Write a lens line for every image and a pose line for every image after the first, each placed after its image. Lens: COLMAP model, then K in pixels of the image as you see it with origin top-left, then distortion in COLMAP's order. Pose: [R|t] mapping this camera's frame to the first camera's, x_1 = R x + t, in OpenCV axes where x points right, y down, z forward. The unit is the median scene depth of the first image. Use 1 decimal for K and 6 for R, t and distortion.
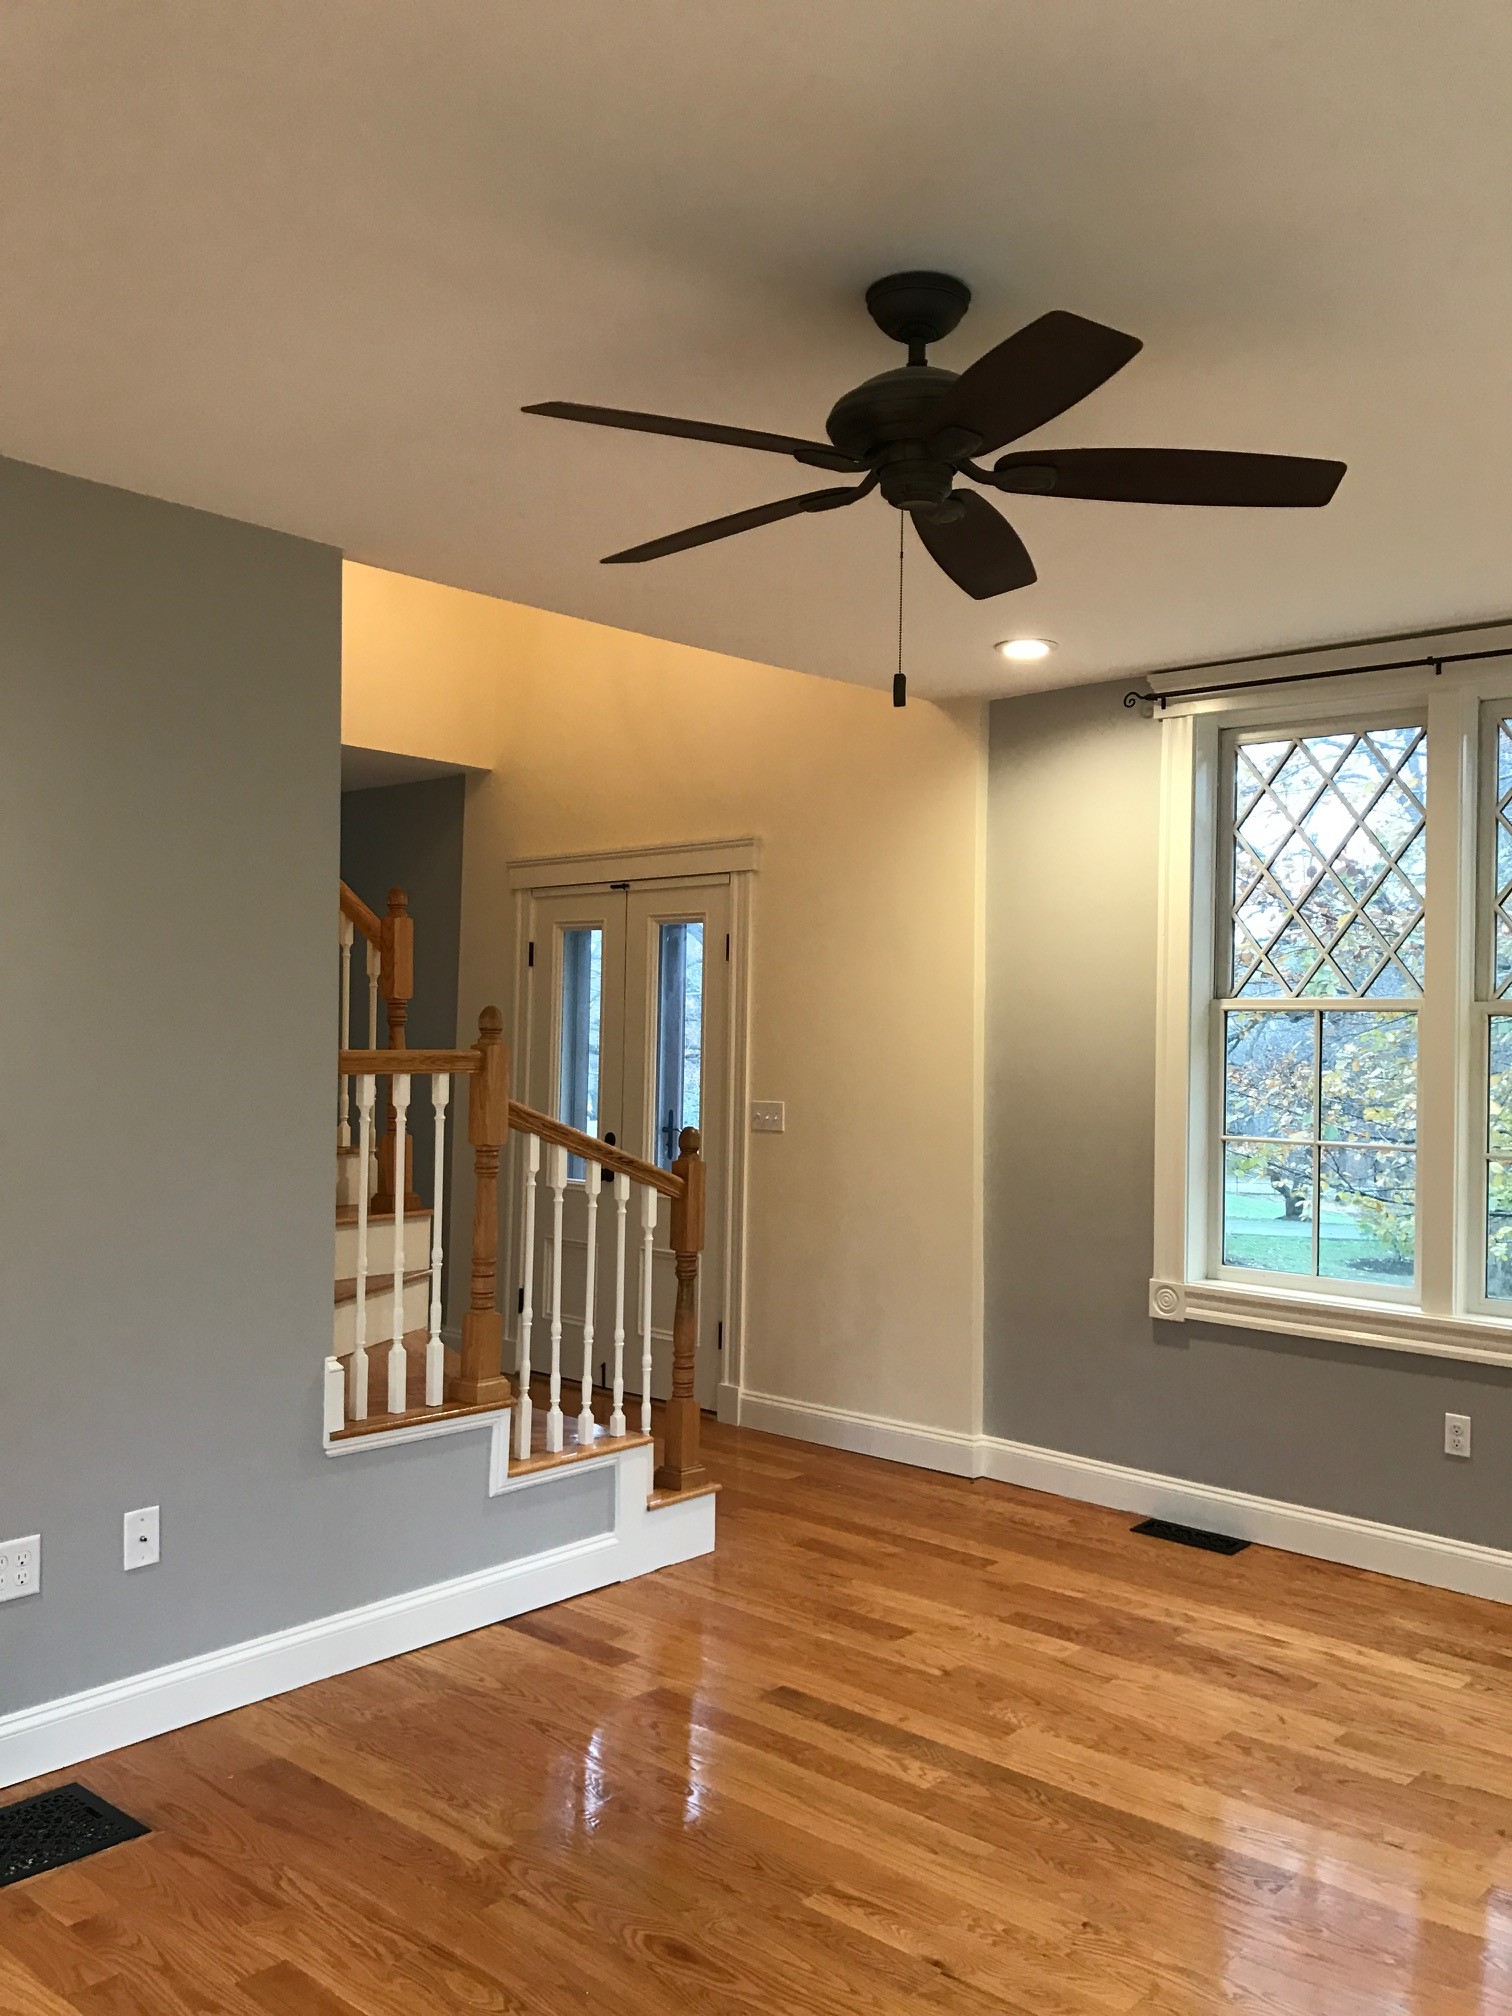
lens RADIAL K [[1690.4, 0, 751.1], [0, 1690.4, 1011.0], [0, 0, 1]] dist [0.026766, -0.021321]
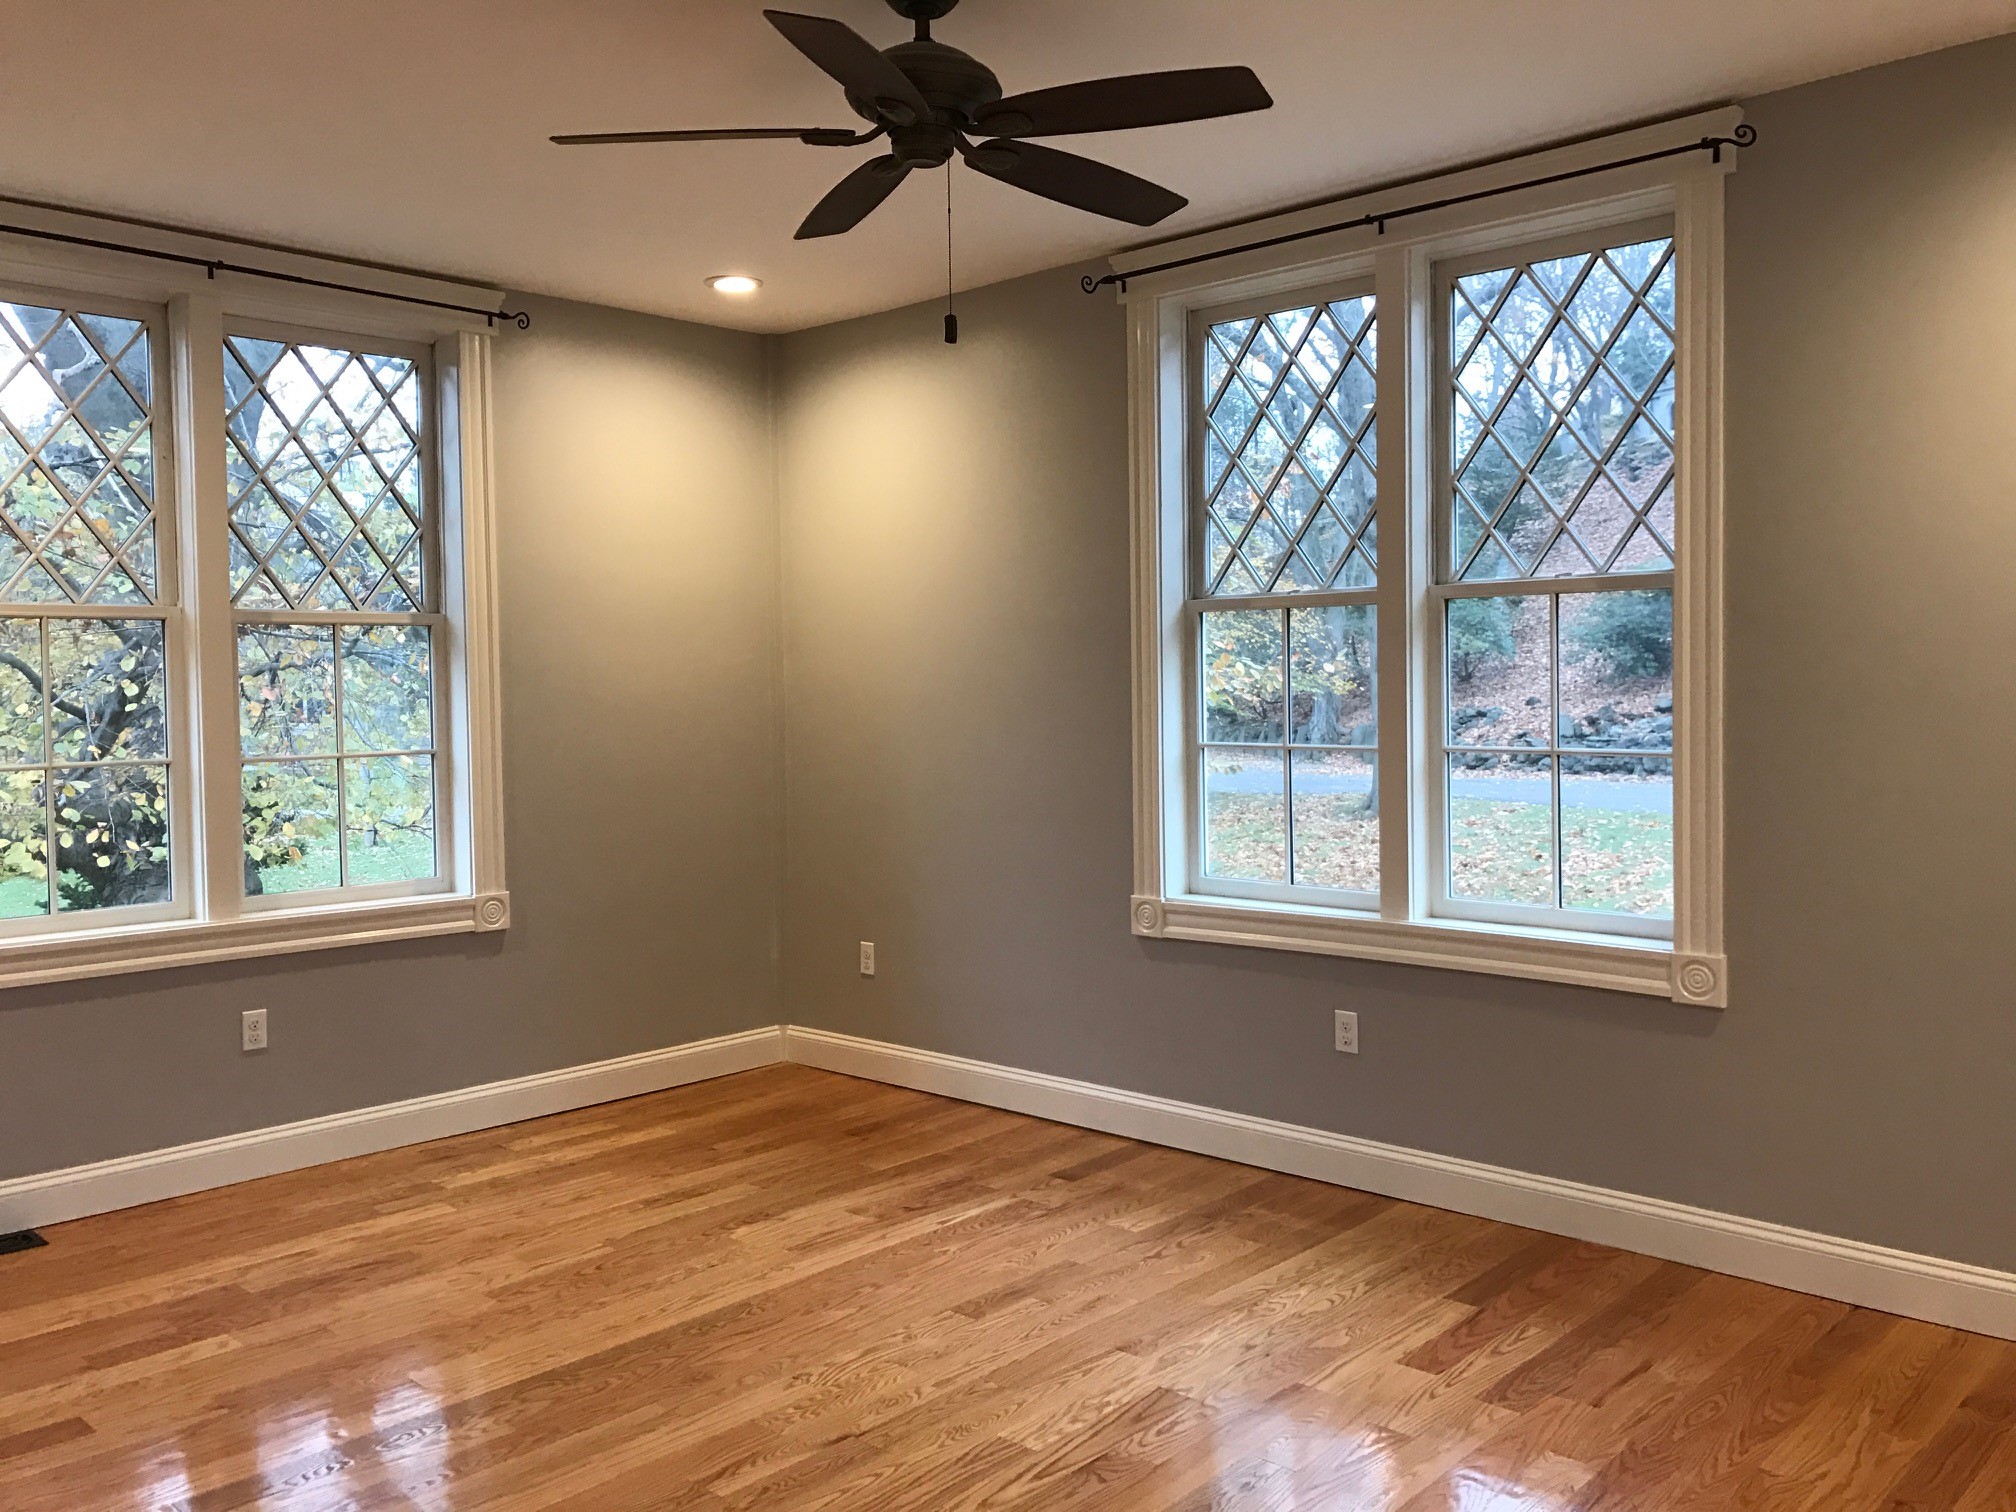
lens RADIAL K [[1690.4, 0, 999.2], [0, 1690.4, 748.4], [0, 0, 1]] dist [0.026766, -0.021321]
pose [[0.021983, -0.065391, 0.997618, -0.659806], [0.004427, 0.997855, 0.065309, 0.010785], [-0.999749, 0.002981, 0.022225, 0.566164]]
